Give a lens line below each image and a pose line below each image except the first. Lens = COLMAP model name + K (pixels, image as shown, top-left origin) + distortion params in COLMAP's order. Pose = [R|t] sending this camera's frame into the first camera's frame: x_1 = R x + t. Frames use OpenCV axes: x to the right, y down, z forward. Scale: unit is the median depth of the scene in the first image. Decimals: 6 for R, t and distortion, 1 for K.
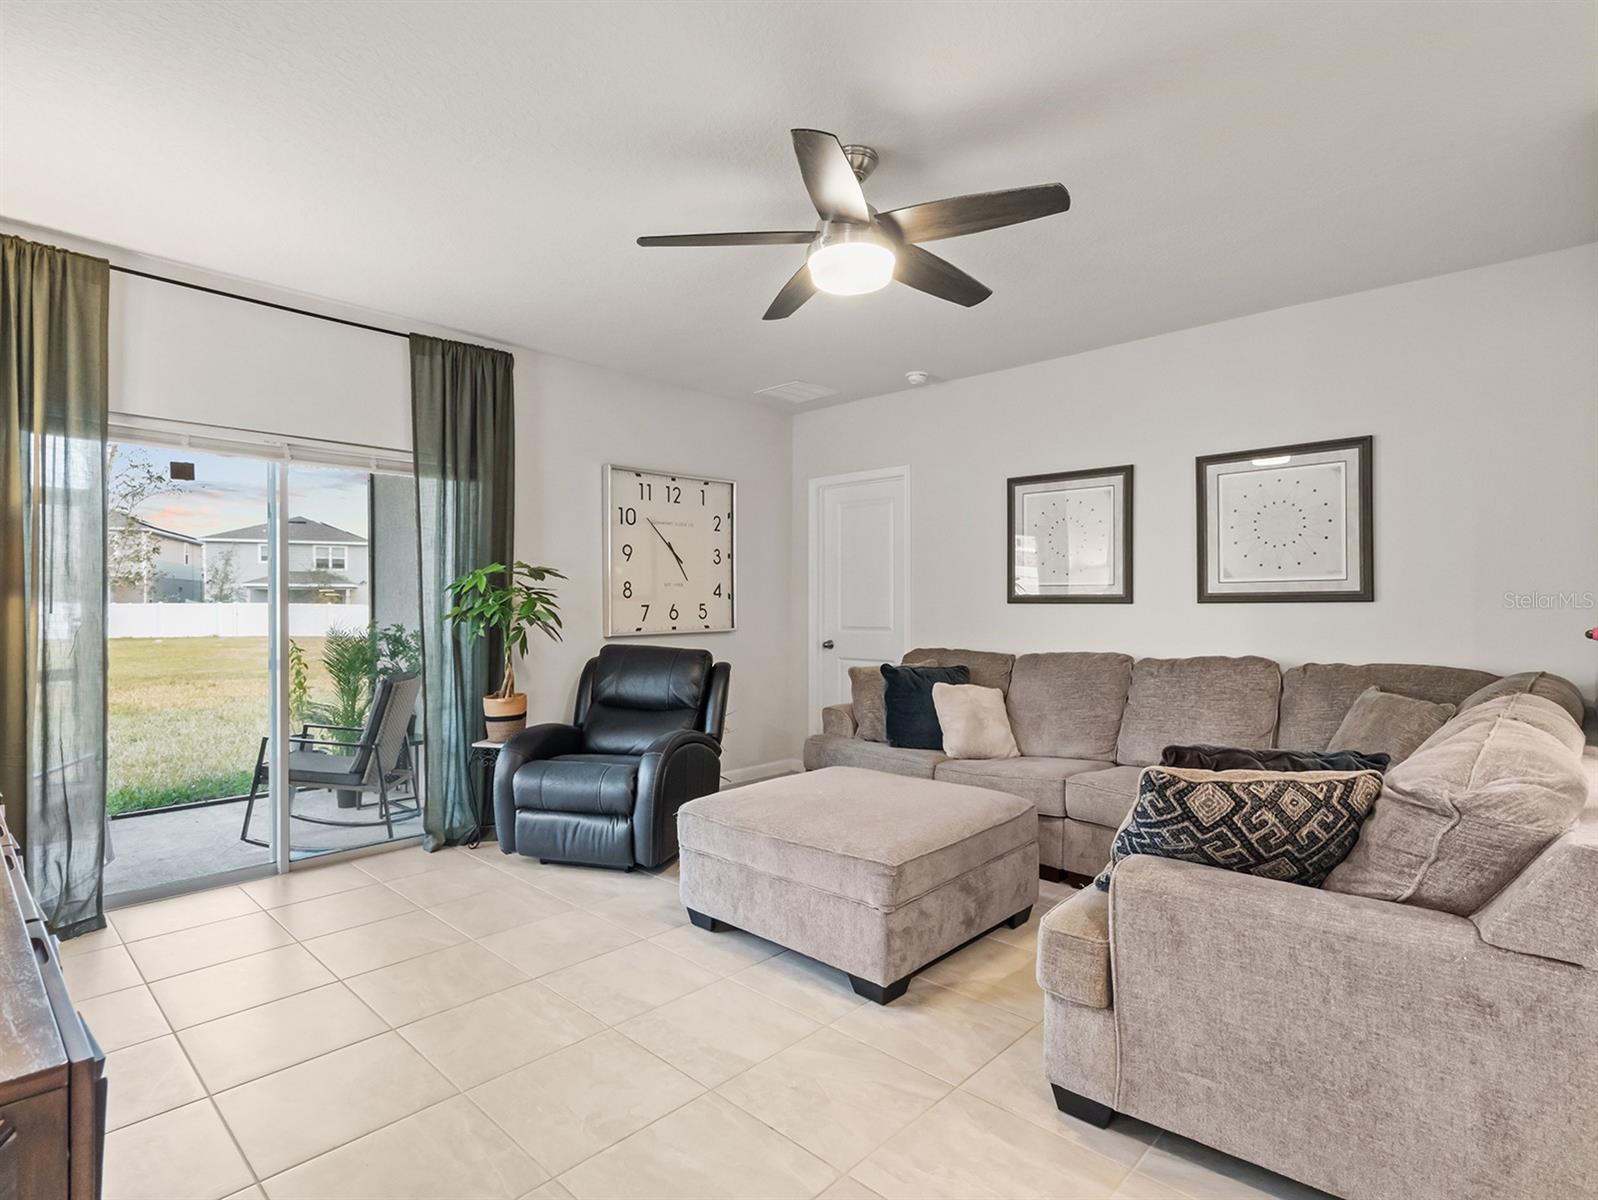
lens RADIAL K [[825.0, 0, 799.9], [0, 825.0, 600.0], [0, 0, 1]] dist [-0.006565, -0.000095]
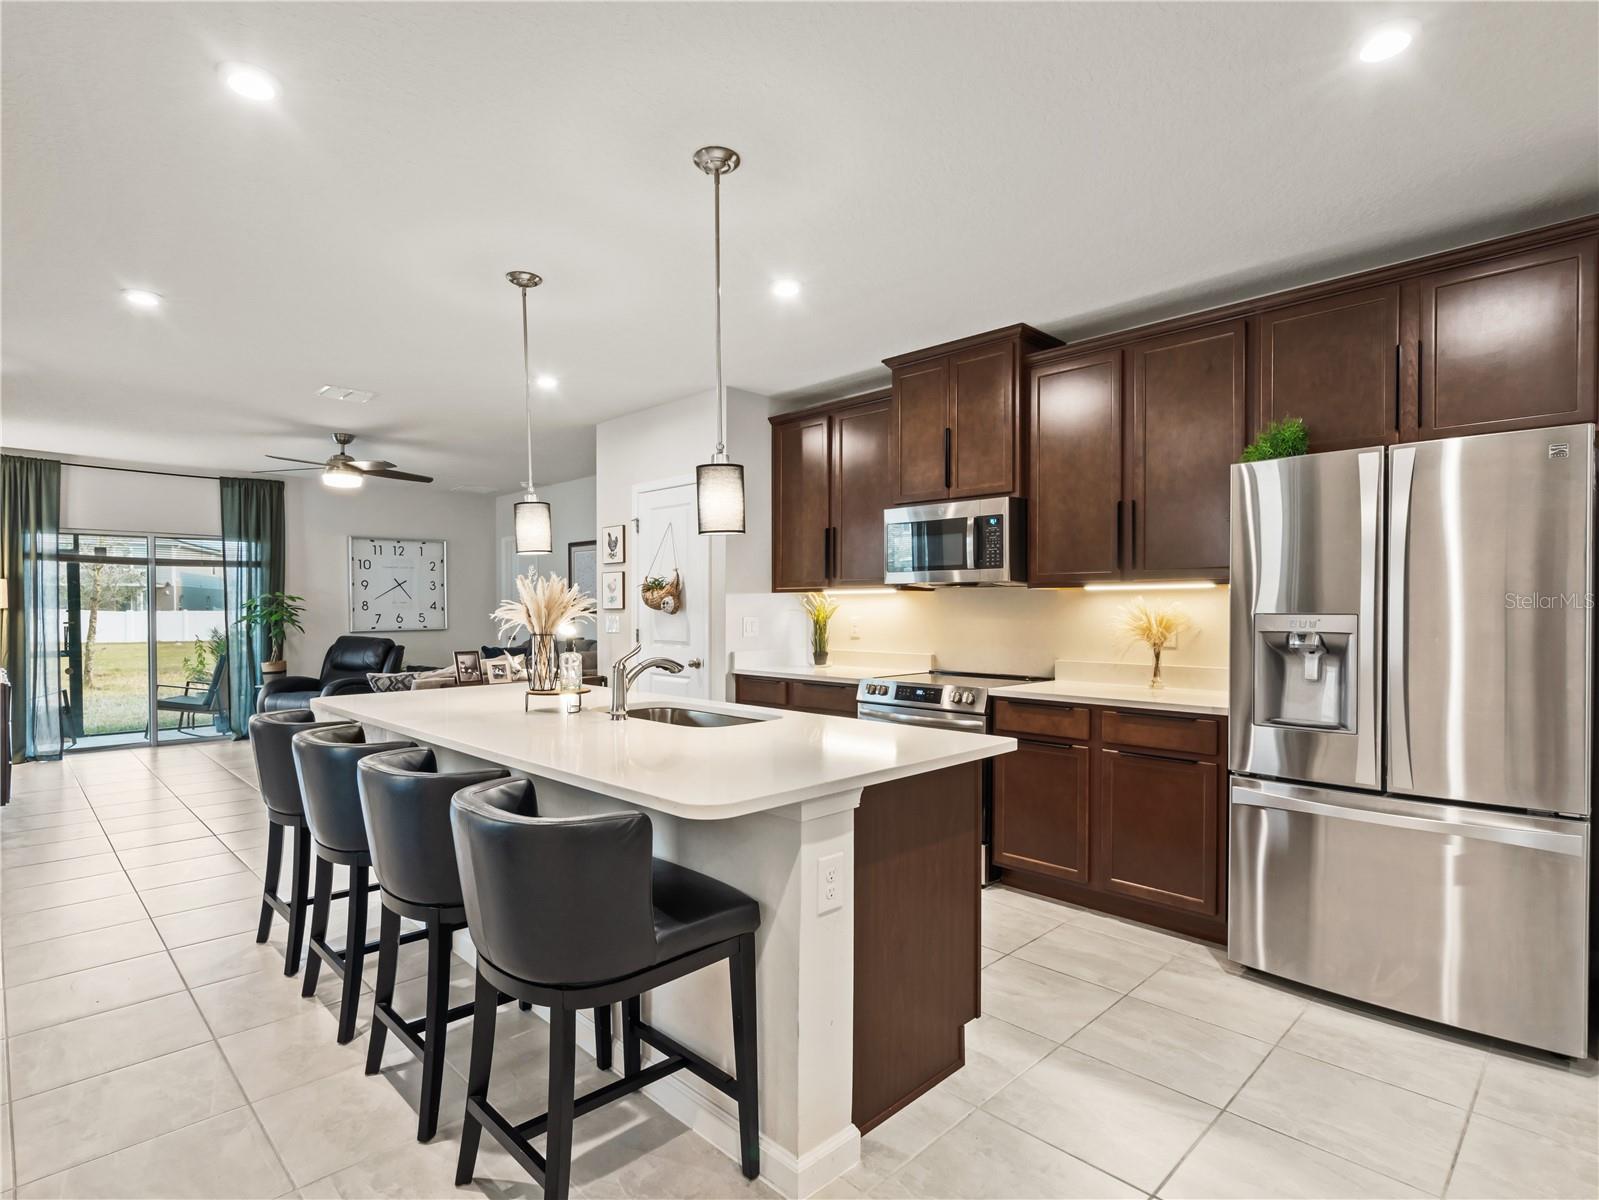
lens RADIAL K [[825.5, 0, 799.3], [0, 825.5, 610.6], [0, 0, 1]] dist [-0.006565, -0.000095]
pose [[0.999649, 0.001030, -0.026491, 0.855689], [-0.000795, 0.999960, 0.008897, -0.020369], [0.026499, -0.008873, 0.999609, -0.826937]]
